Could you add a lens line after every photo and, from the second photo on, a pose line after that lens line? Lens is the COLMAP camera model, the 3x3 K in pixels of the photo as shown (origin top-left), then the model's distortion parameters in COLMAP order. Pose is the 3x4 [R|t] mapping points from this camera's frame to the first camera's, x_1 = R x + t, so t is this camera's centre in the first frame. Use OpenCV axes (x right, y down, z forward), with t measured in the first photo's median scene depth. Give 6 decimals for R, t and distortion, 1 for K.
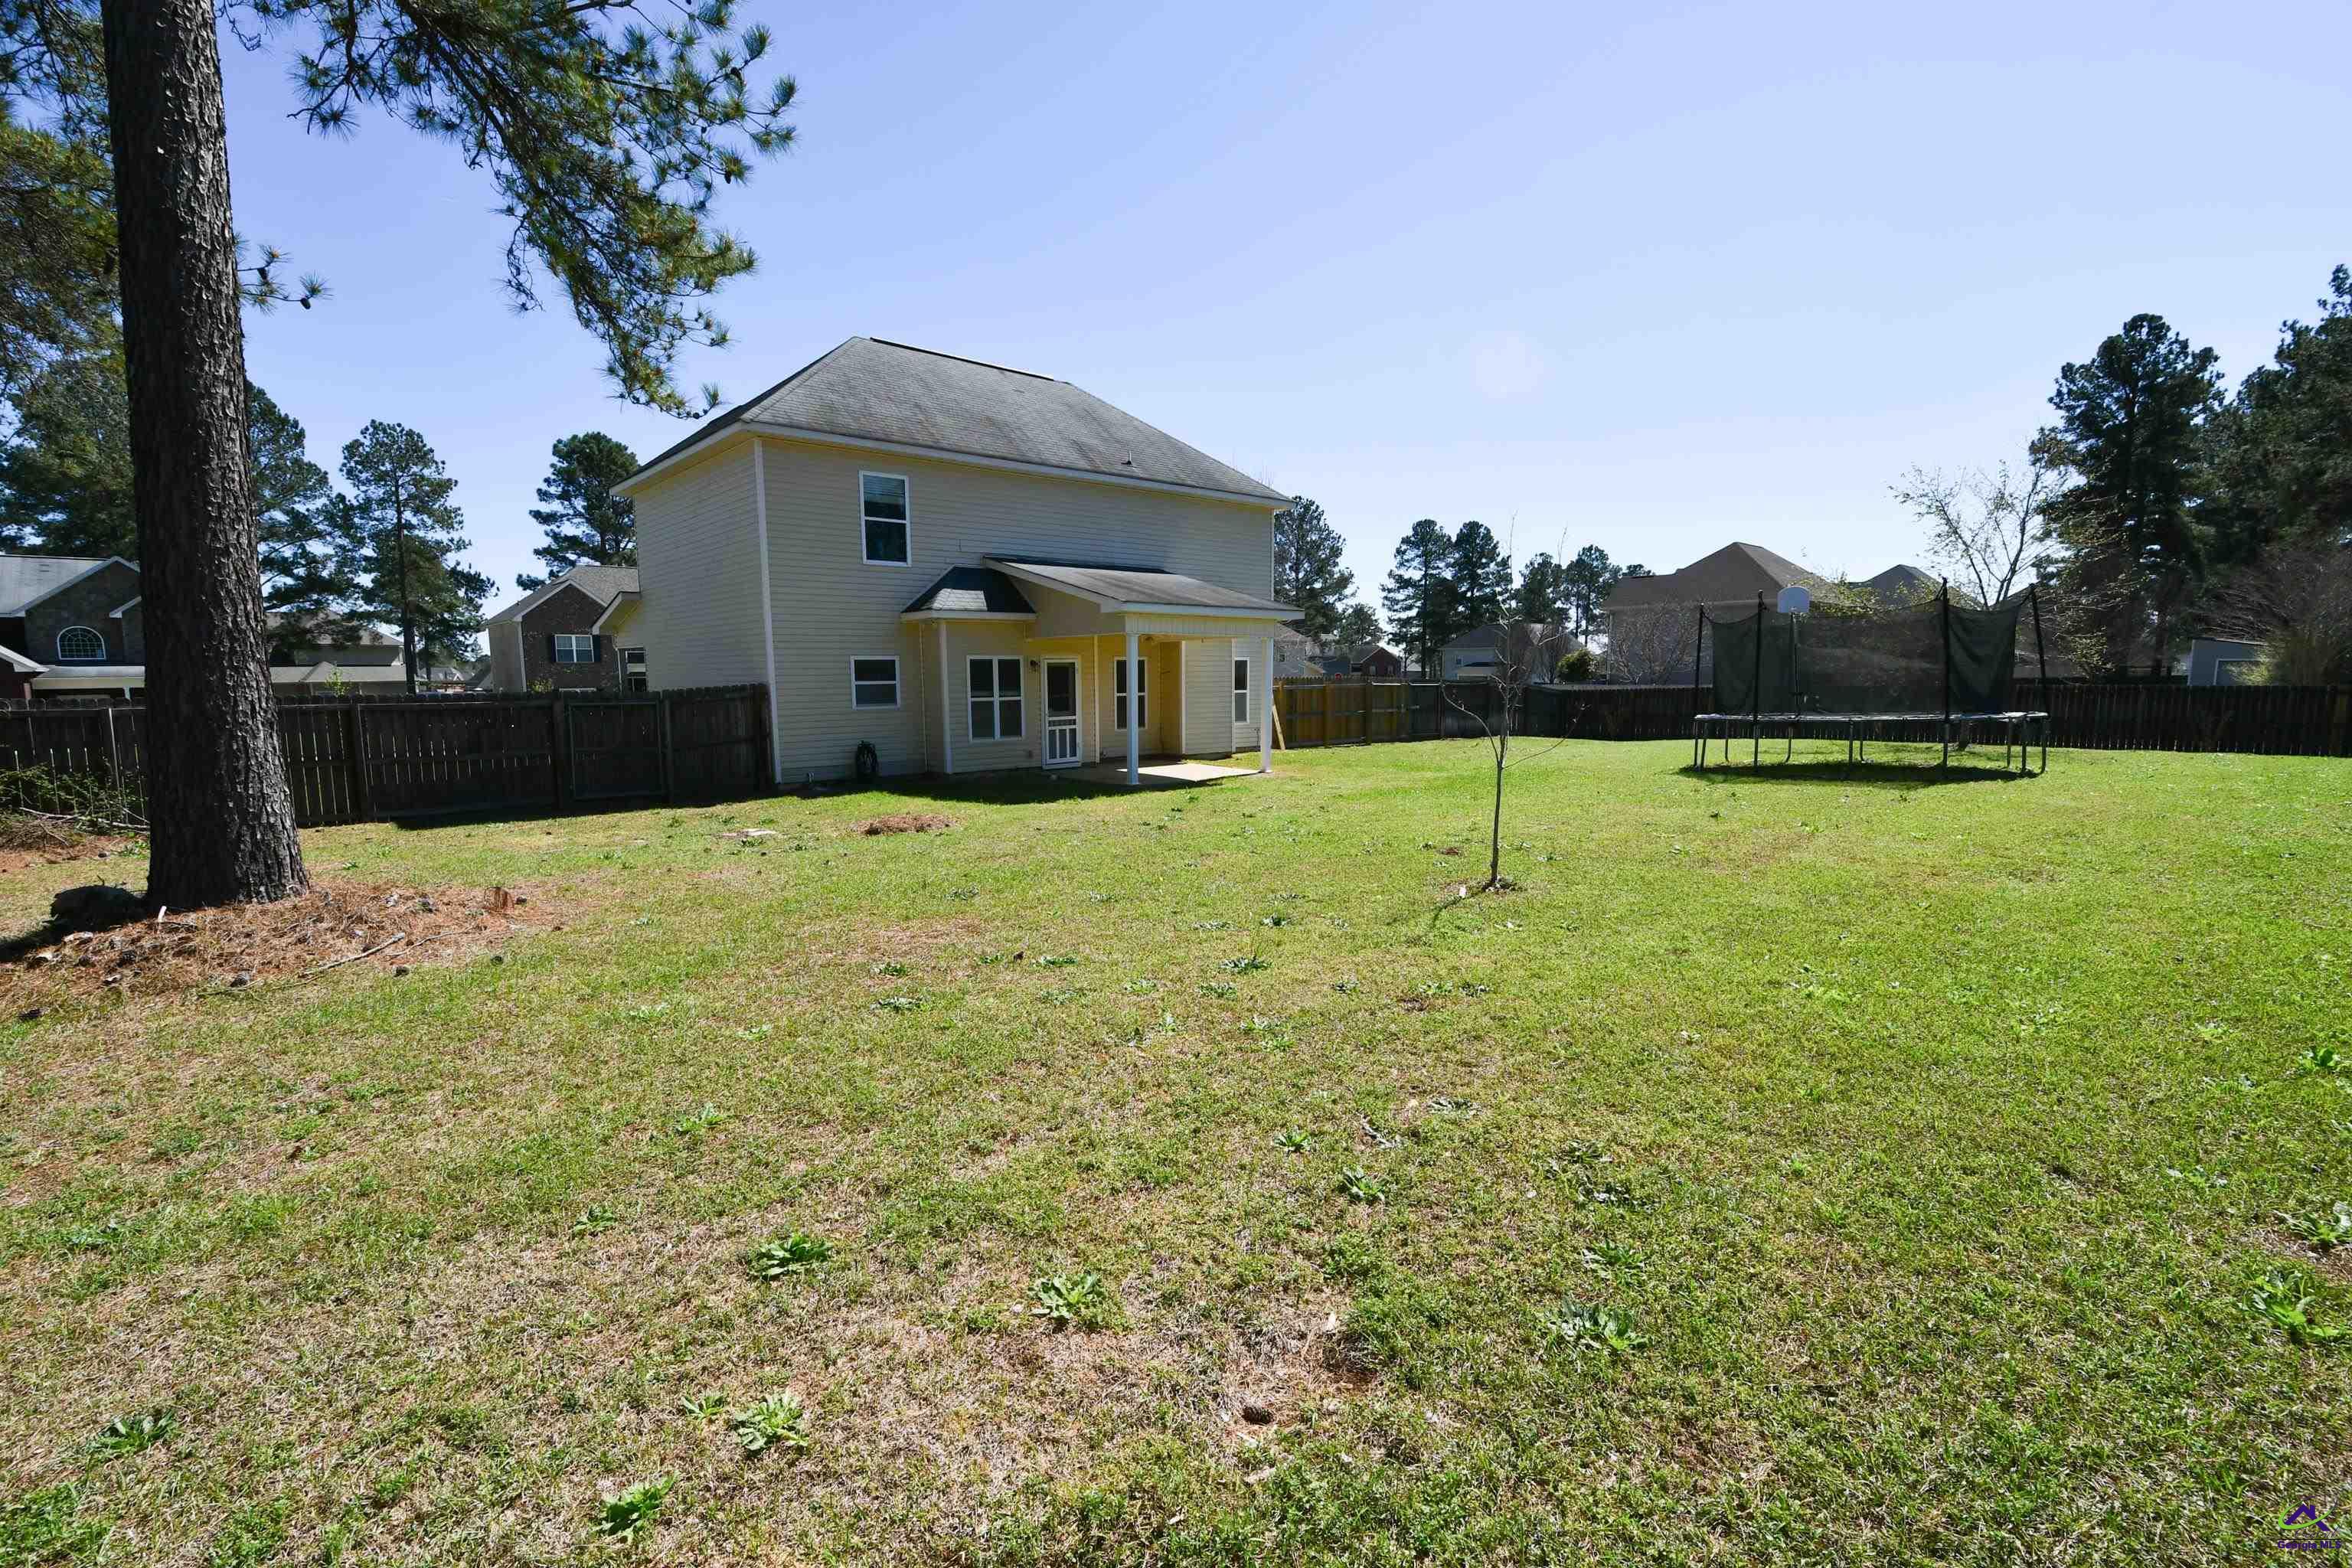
lens RADIAL K [[1031.9, 0, 1153.6], [0, 1031.9, 804.5], [0, 0, 1]] dist [0.000385, -0.004513]
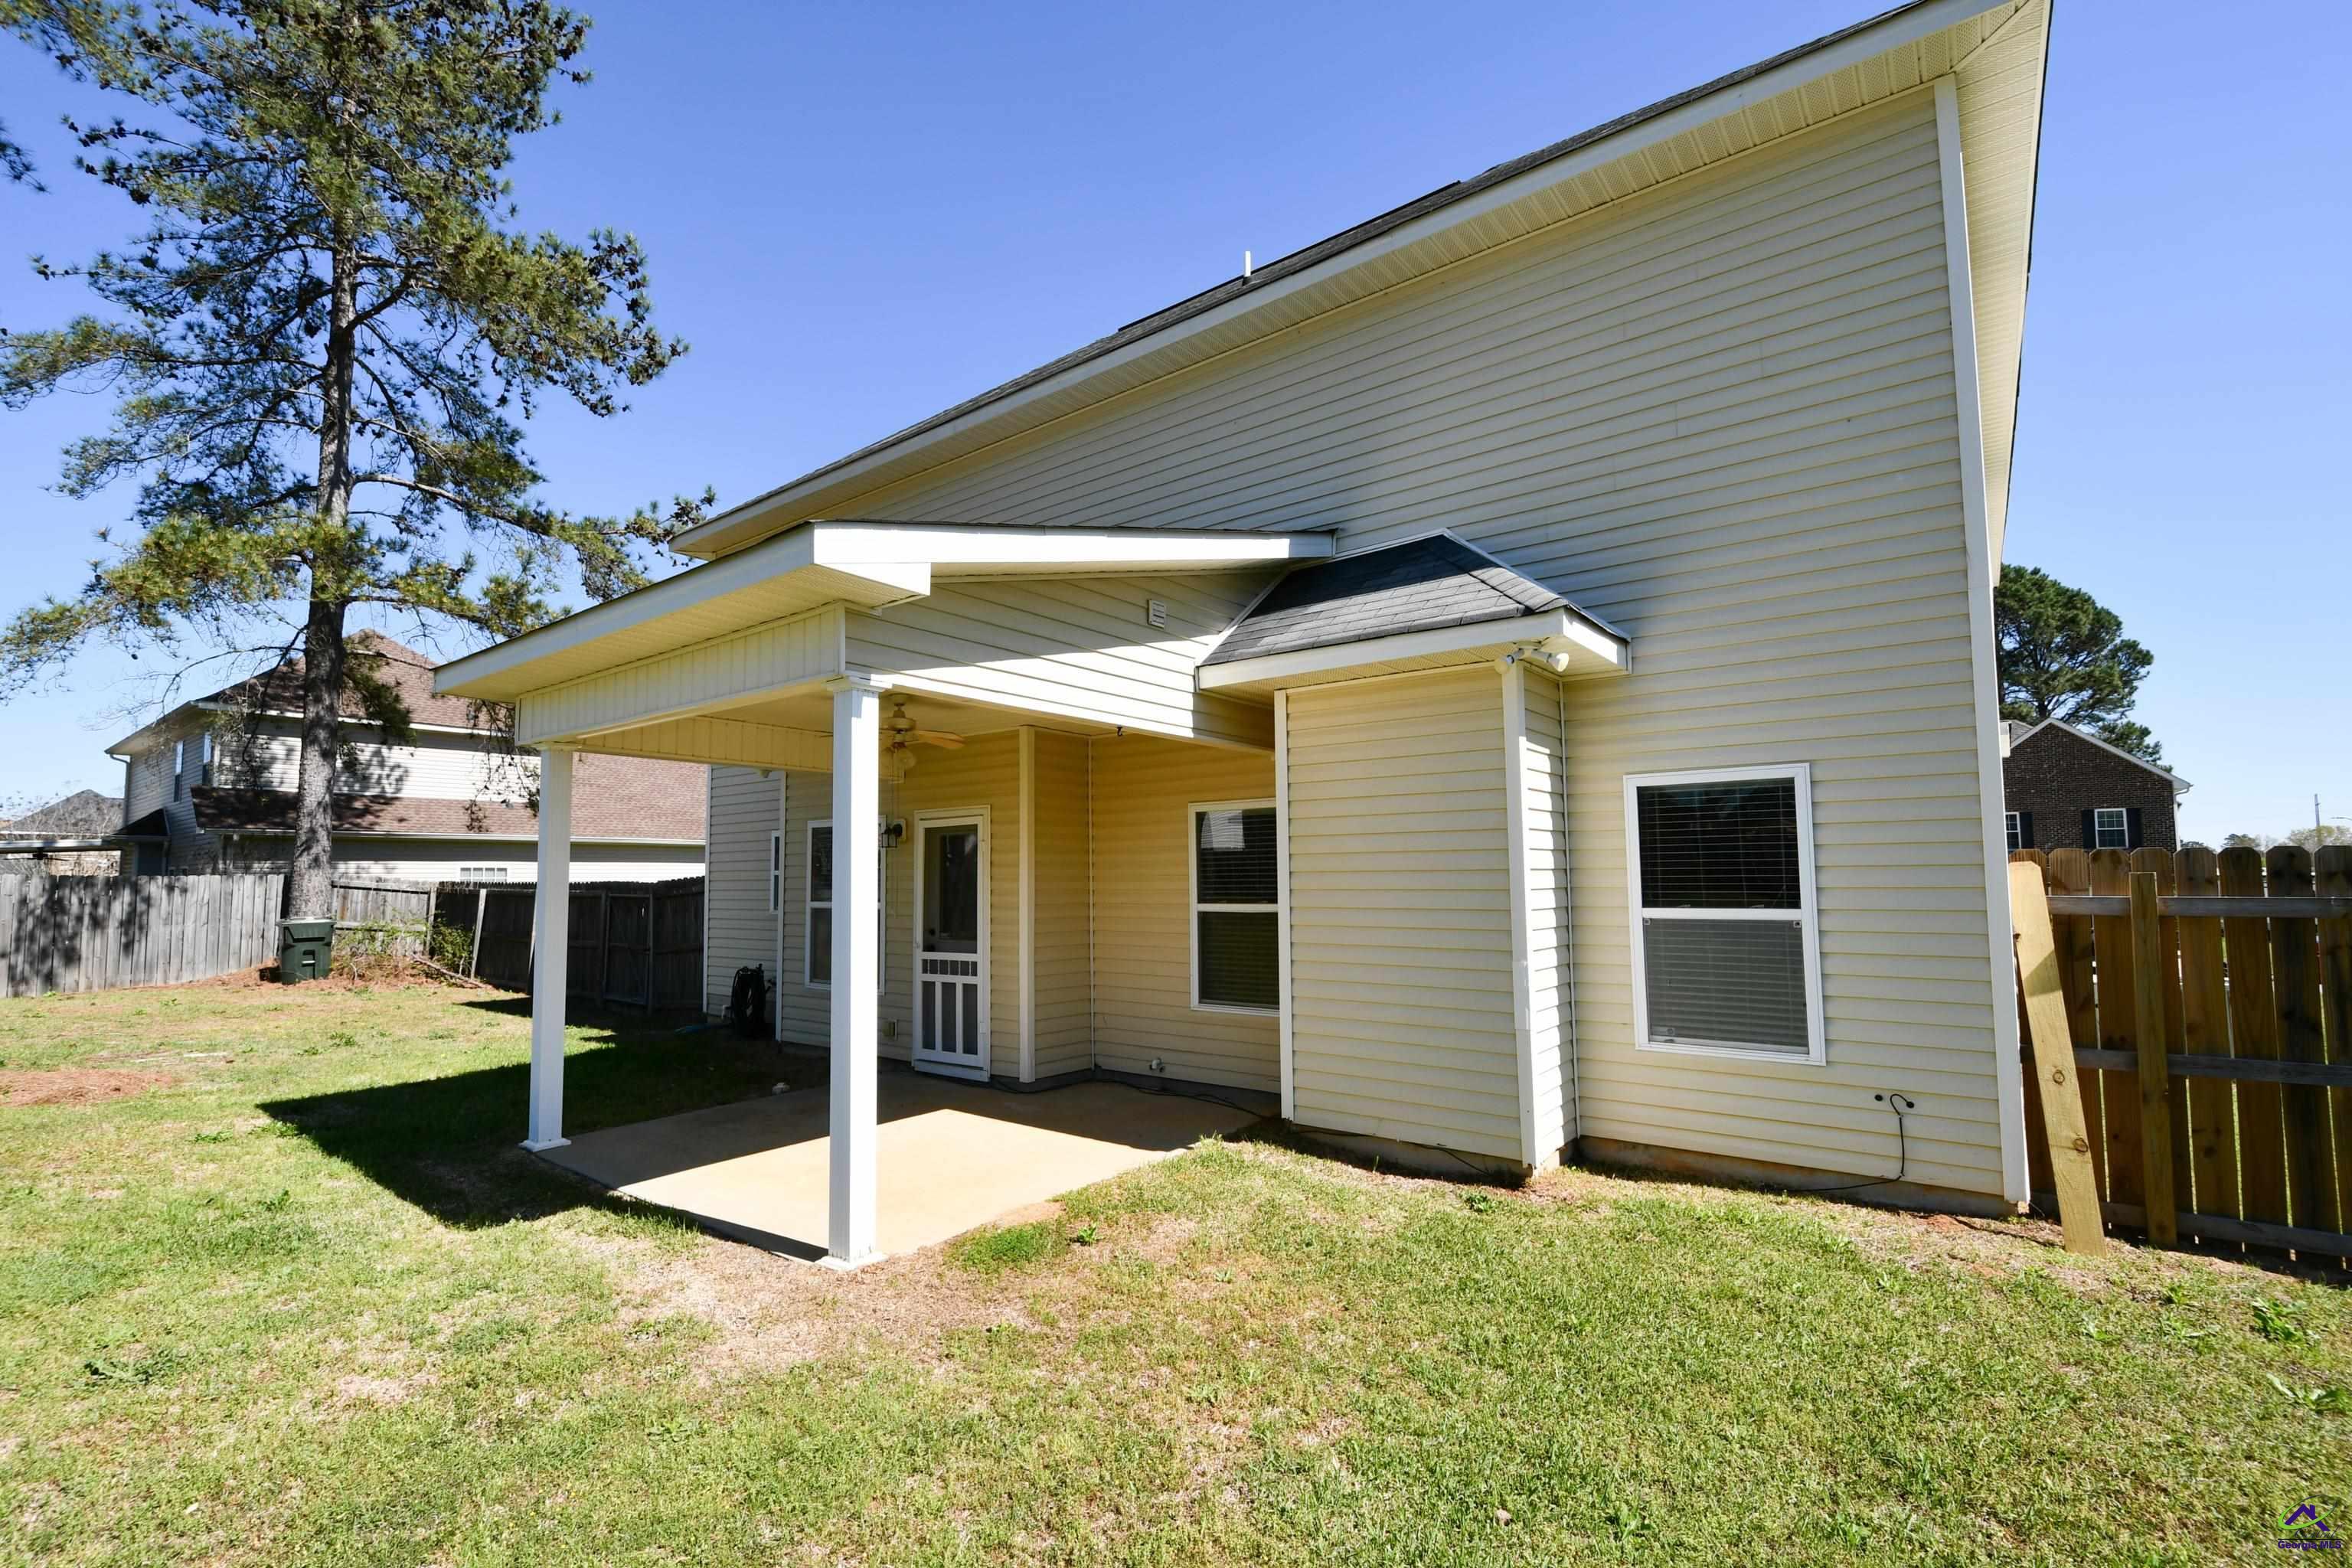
lens RADIAL K [[1031.9, 0, 1167.1], [0, 1031.9, 806.0], [0, 0, 1]] dist [0.000385, -0.004513]
pose [[0.195530, -0.062908, -0.978678, 0.352050], [-0.117261, 0.989281, -0.087018, -0.120229], [0.973662, 0.131776, 0.186058, 1.016752]]
